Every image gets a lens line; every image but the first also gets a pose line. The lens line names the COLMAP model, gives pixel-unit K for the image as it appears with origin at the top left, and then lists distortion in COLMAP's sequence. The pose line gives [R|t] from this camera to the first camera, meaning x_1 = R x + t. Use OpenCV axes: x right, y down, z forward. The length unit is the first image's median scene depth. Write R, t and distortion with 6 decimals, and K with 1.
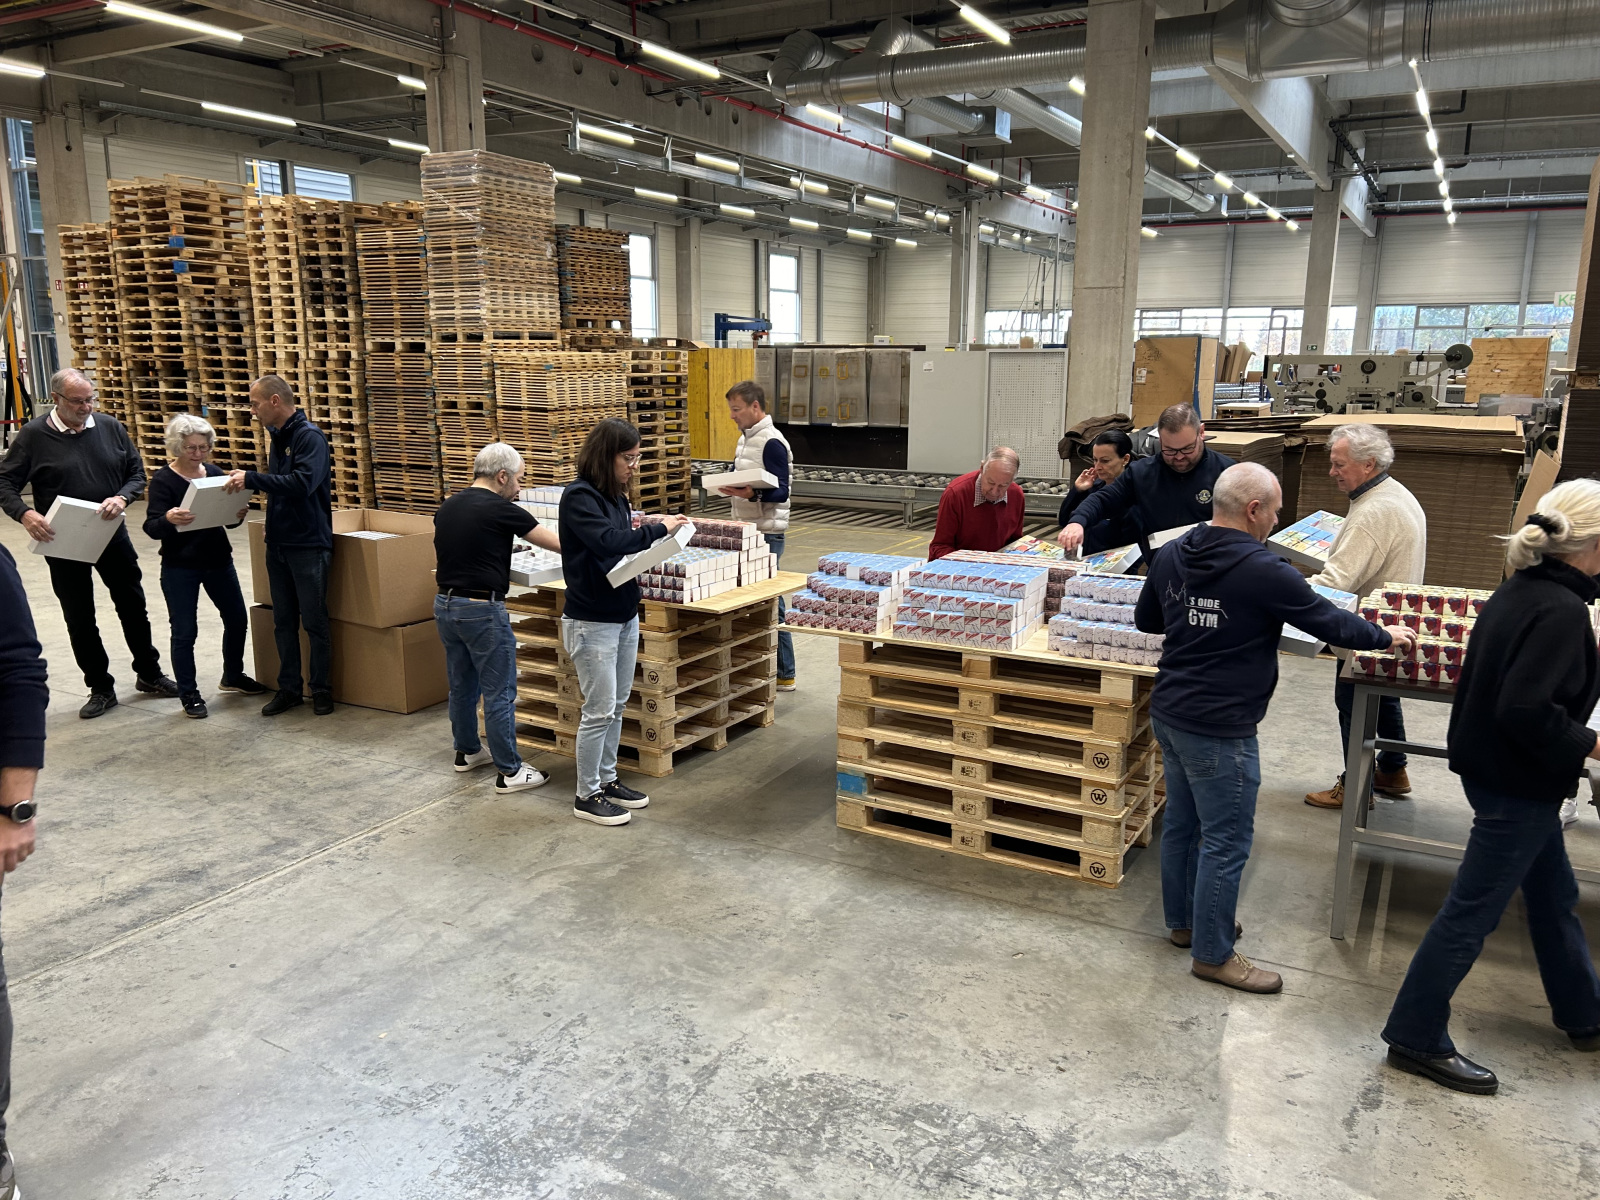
lens RADIAL K [[1201.5, 0, 802.8], [0, 1201.5, 607.9], [0, 0, 1]] dist [0.040366, -0.047644]
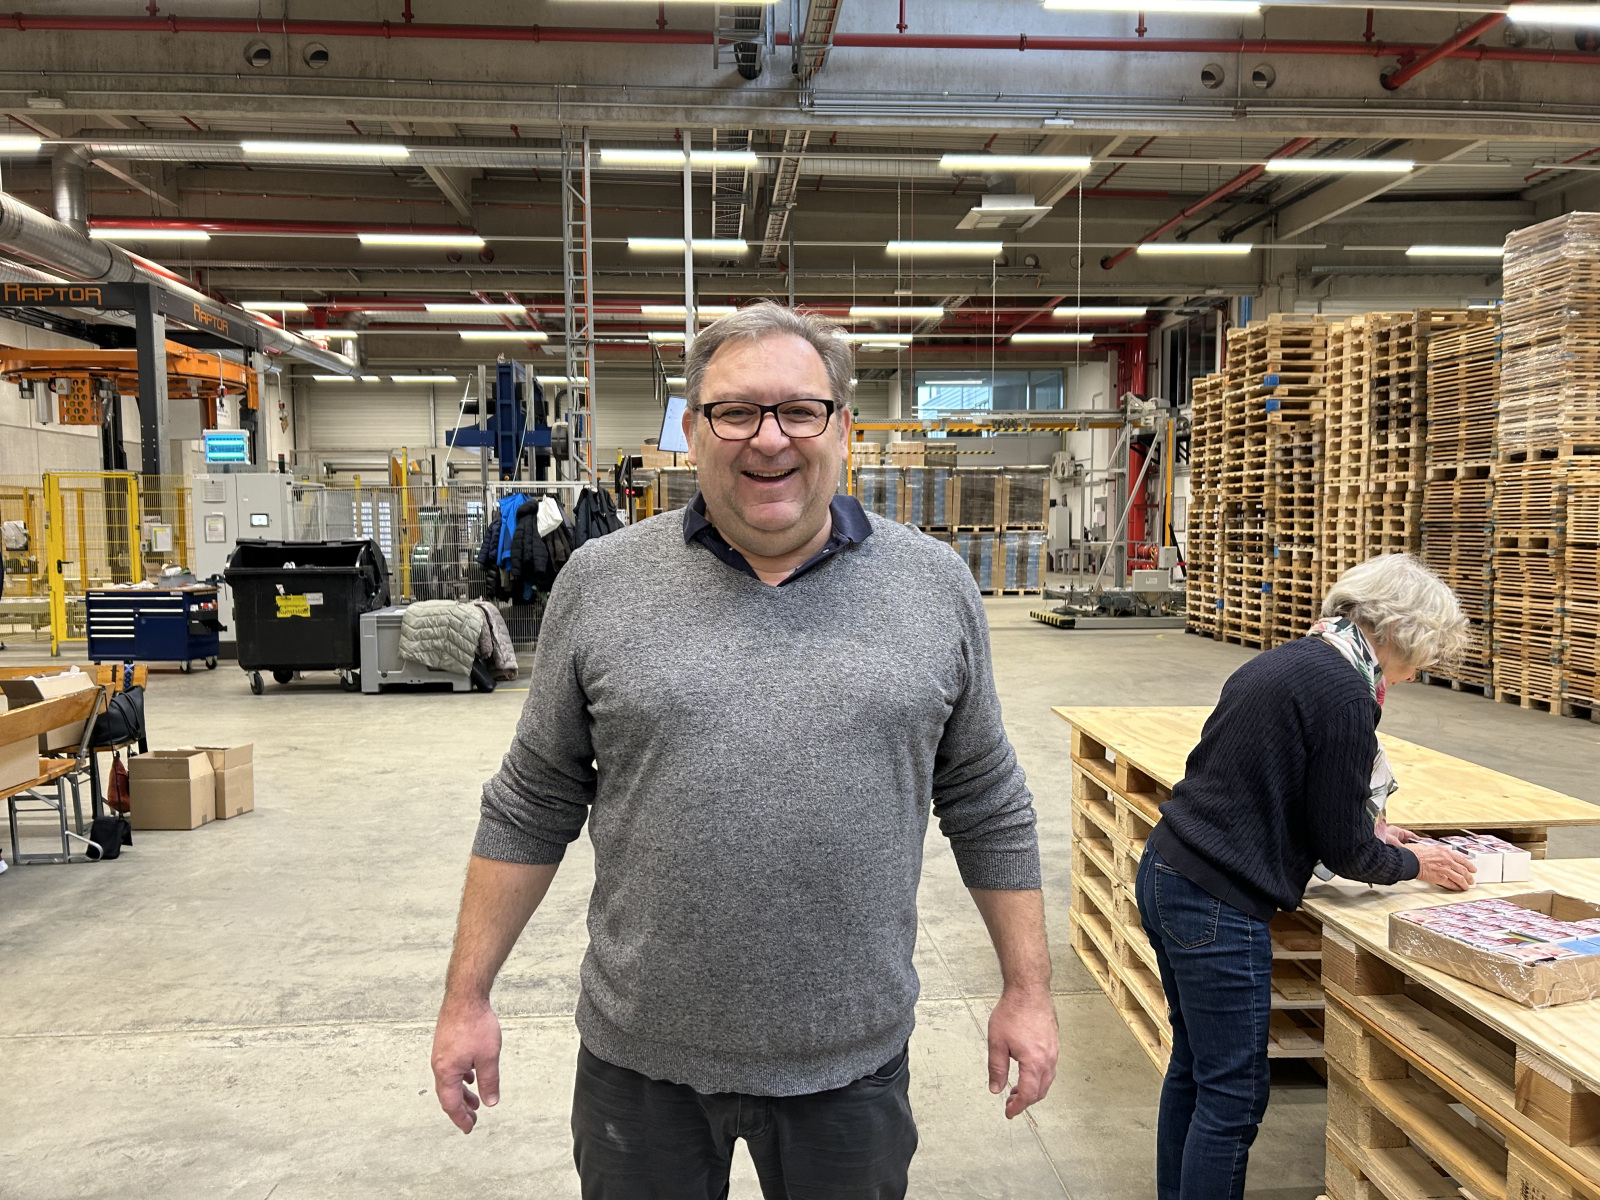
lens RADIAL K [[1198.9, 0, 806.6], [0, 1198.9, 598.7], [0, 0, 1]] dist [0.067505, -0.072148]
pose [[0.545413, 0.048353, -0.836771, 0.109285], [-0.169645, 0.984040, -0.053713, -0.013837], [0.820820, 0.171250, 0.544911, 0.200408]]
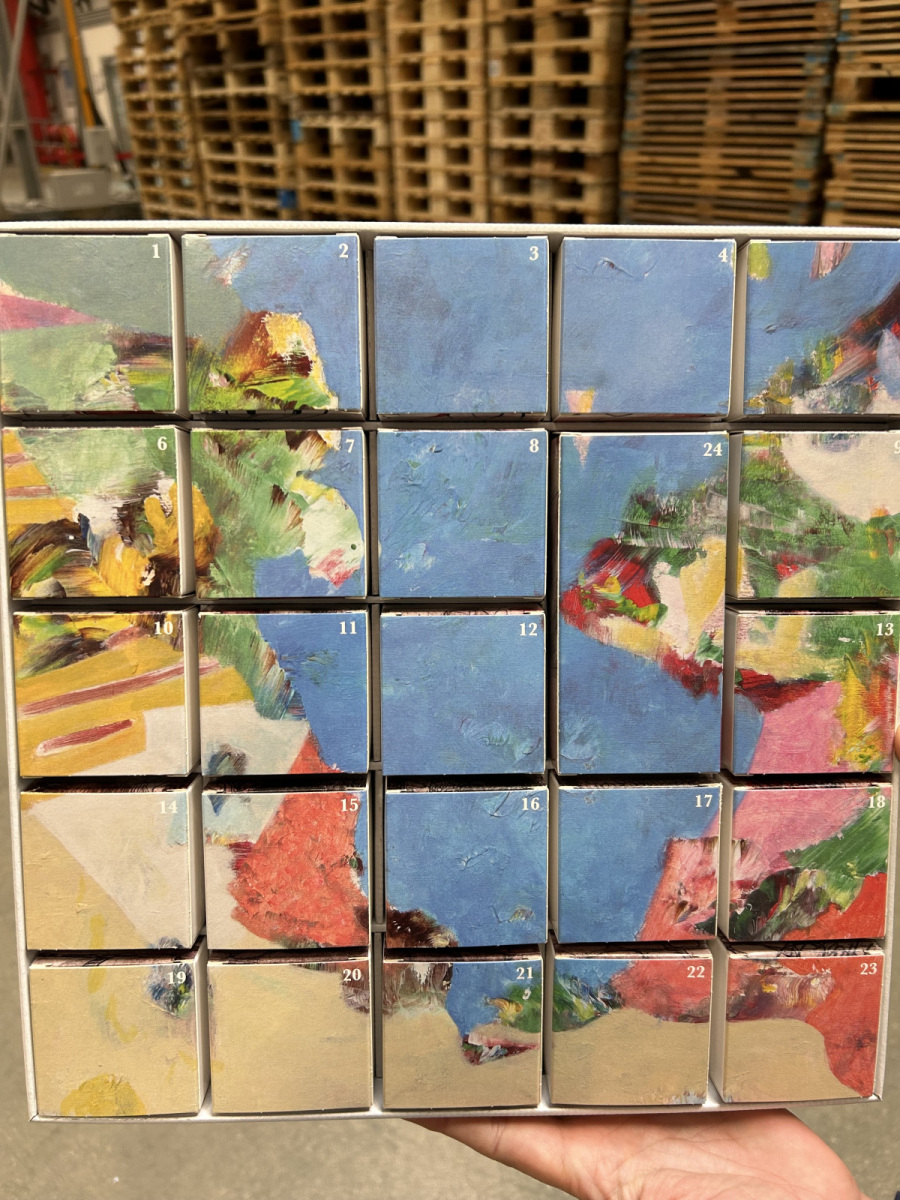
lens RADIAL K [[901.2, 0, 450.0], [0, 901.2, 600.0], [0, 0, 1]] dist [0.040366, -0.047644]
pose [[0.939812, 0.141866, -0.310849, -0.291381], [-0.041282, 0.950215, 0.308849, -0.097439], [0.339189, -0.277428, 0.898880, 0.641047]]
